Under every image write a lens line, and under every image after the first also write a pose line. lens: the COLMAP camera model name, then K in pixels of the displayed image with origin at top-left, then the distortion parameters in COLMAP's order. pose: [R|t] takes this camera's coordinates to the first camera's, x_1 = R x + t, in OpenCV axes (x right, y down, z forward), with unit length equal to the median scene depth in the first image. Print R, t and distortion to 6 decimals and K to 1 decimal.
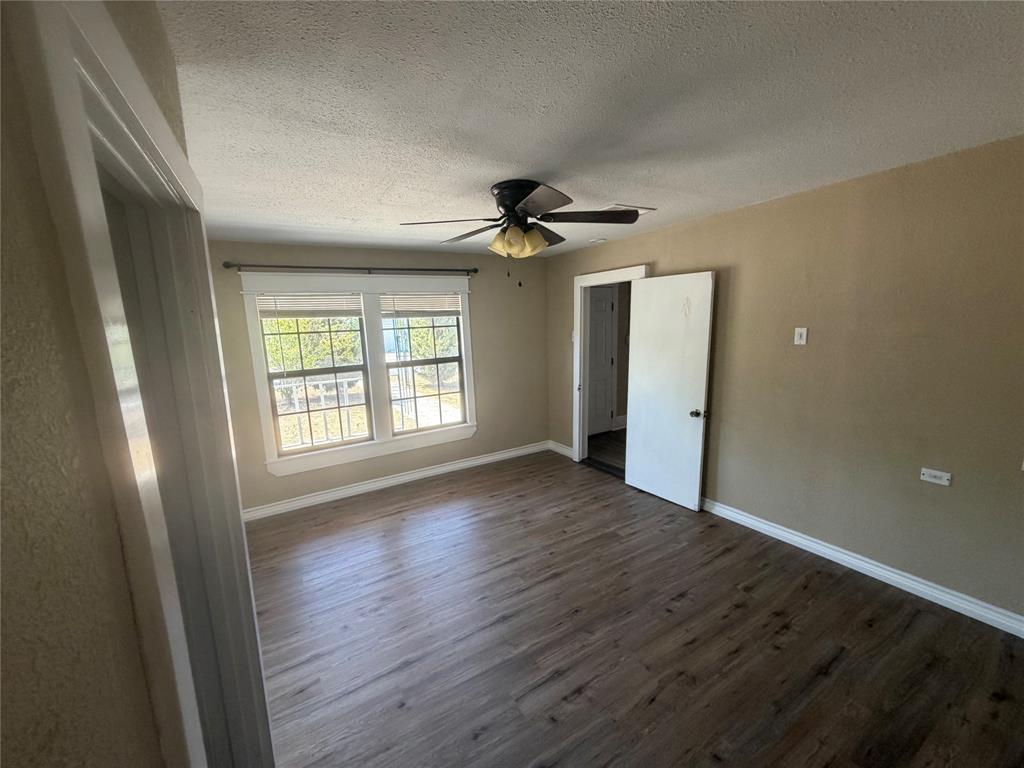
lens RADIAL K [[394.3, 0, 498.6], [0, 394.3, 383.0], [0, 0, 1]] dist [-0.001884, -0.000162]
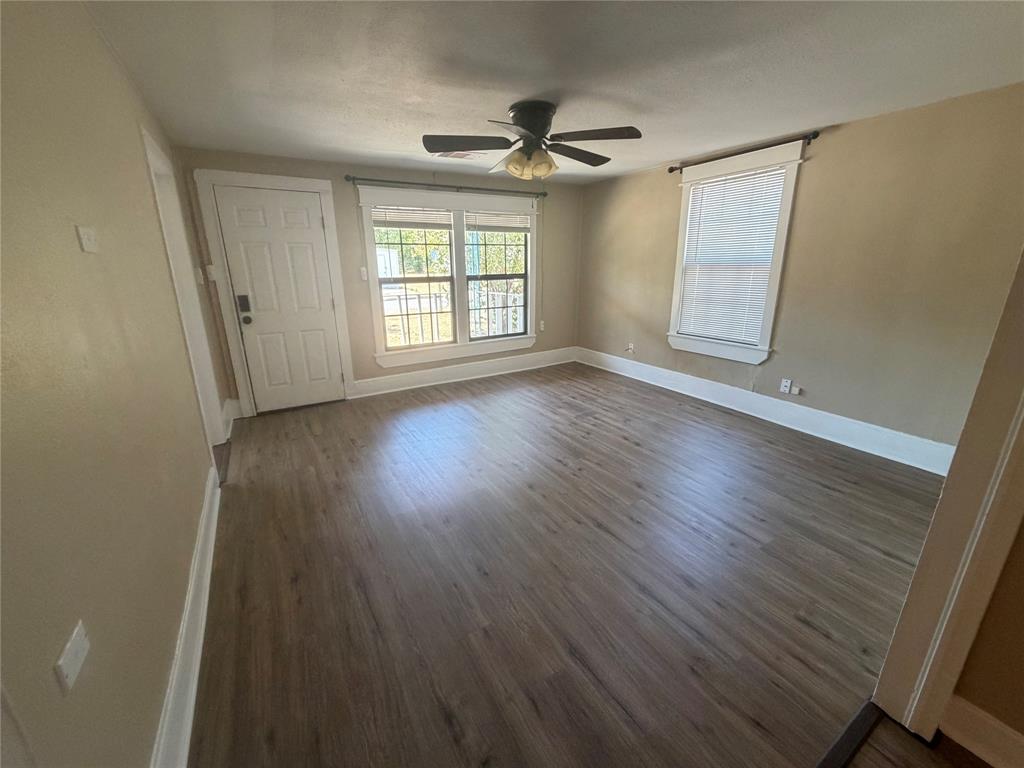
lens RADIAL K [[408.6, 0, 512.0], [0, 408.6, 384.0], [0, 0, 1]] dist [-0.001411, -0.000186]
pose [[0.999511, 0.020108, 0.023965, -0.209436], [-0.023096, 0.991018, 0.131721, 0.117008], [-0.021101, -0.132210, 0.990997, -0.247386]]
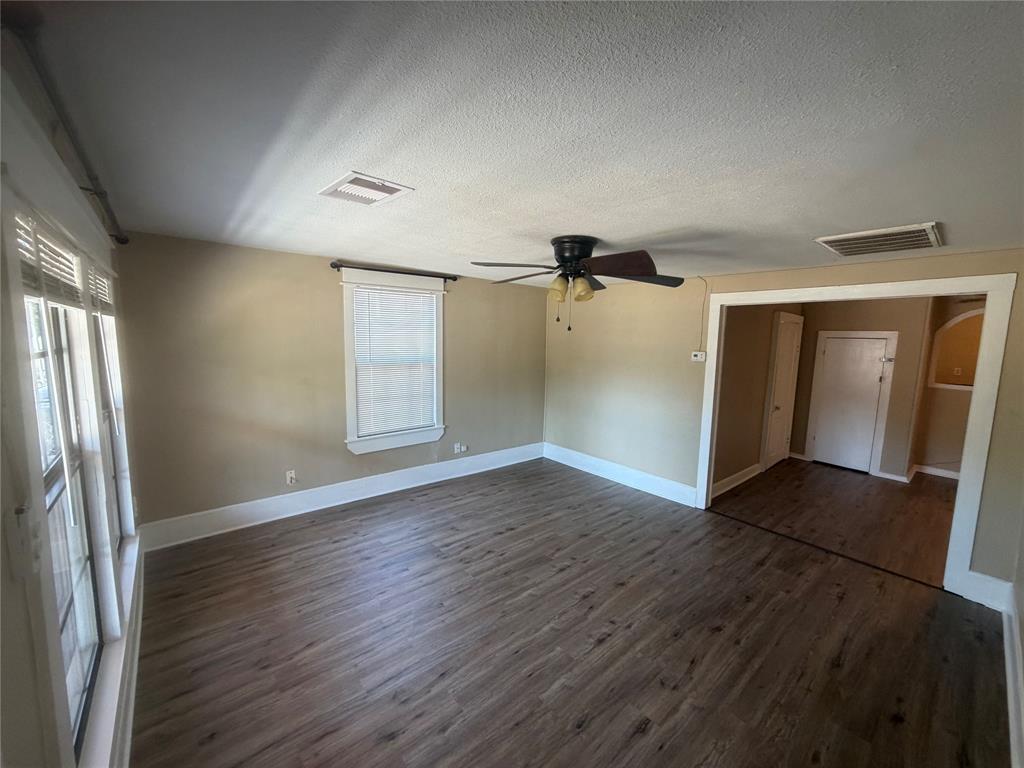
lens RADIAL K [[404.6, 0, 512.0], [0, 404.6, 384.0], [0, 0, 1]] dist [0.002268, 0.000459]
pose [[-0.178744, -0.087368, 0.980009, -0.850442], [0.136487, 0.984218, 0.112637, -0.099533], [-0.974383, 0.153892, -0.163998, 0.741109]]
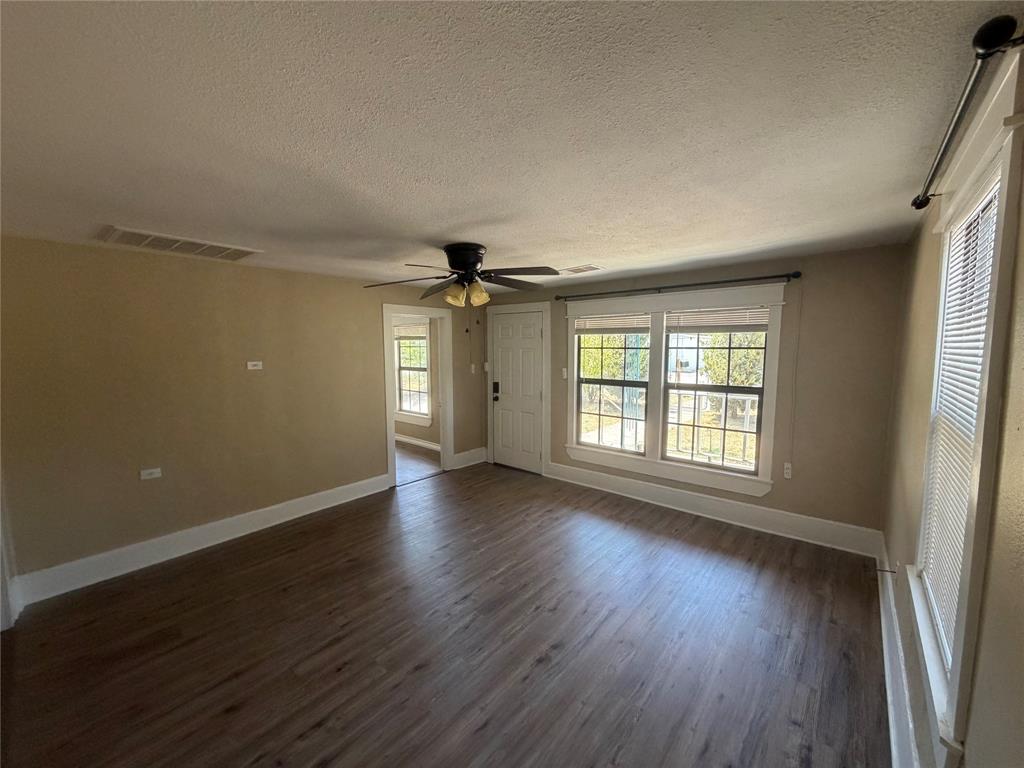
lens RADIAL K [[408.6, 0, 512.0], [0, 408.6, 384.0], [0, 0, 1]] dist [-0.001411, -0.000186]
pose [[0.331054, 0.127270, -0.934990, 0.590606], [-0.155033, 0.984734, 0.079148, -0.076543], [0.930789, 0.118751, 0.345731, 0.337617]]
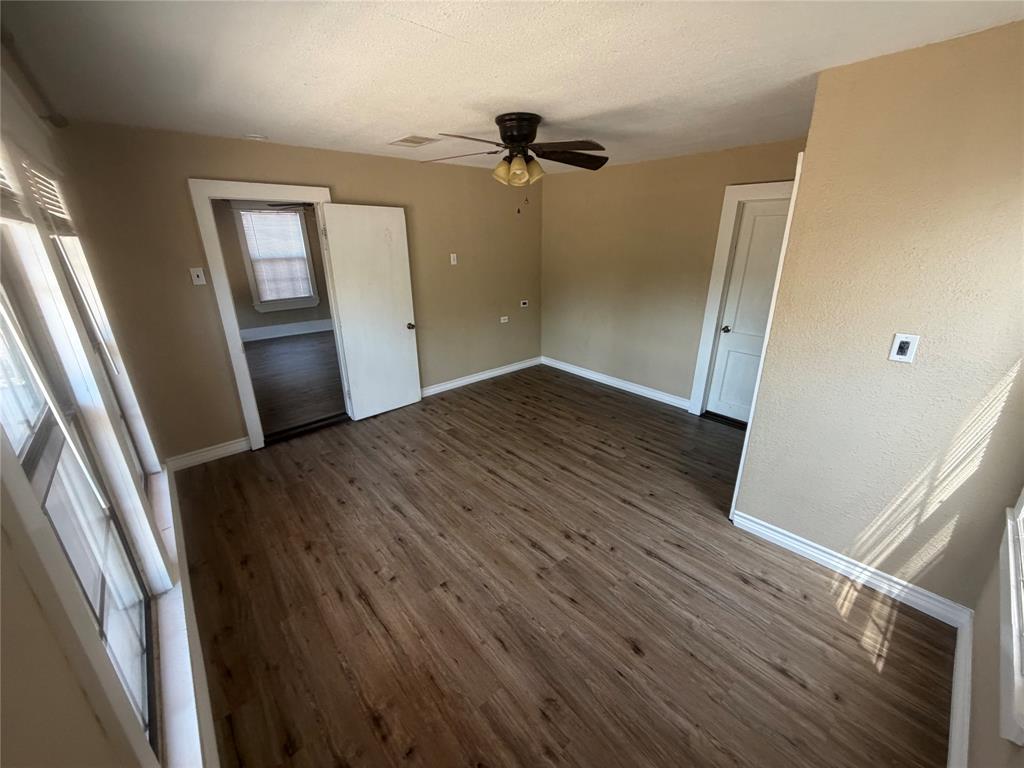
lens RADIAL K [[408.6, 0, 512.0], [0, 408.6, 384.0], [0, 0, 1]] dist [-0.001411, -0.000186]
pose [[-0.180828, -0.294642, 0.938343, -0.749774], [0.169512, 0.930457, 0.324832, -0.107653], [-0.968797, 0.217799, -0.118307, 0.793309]]
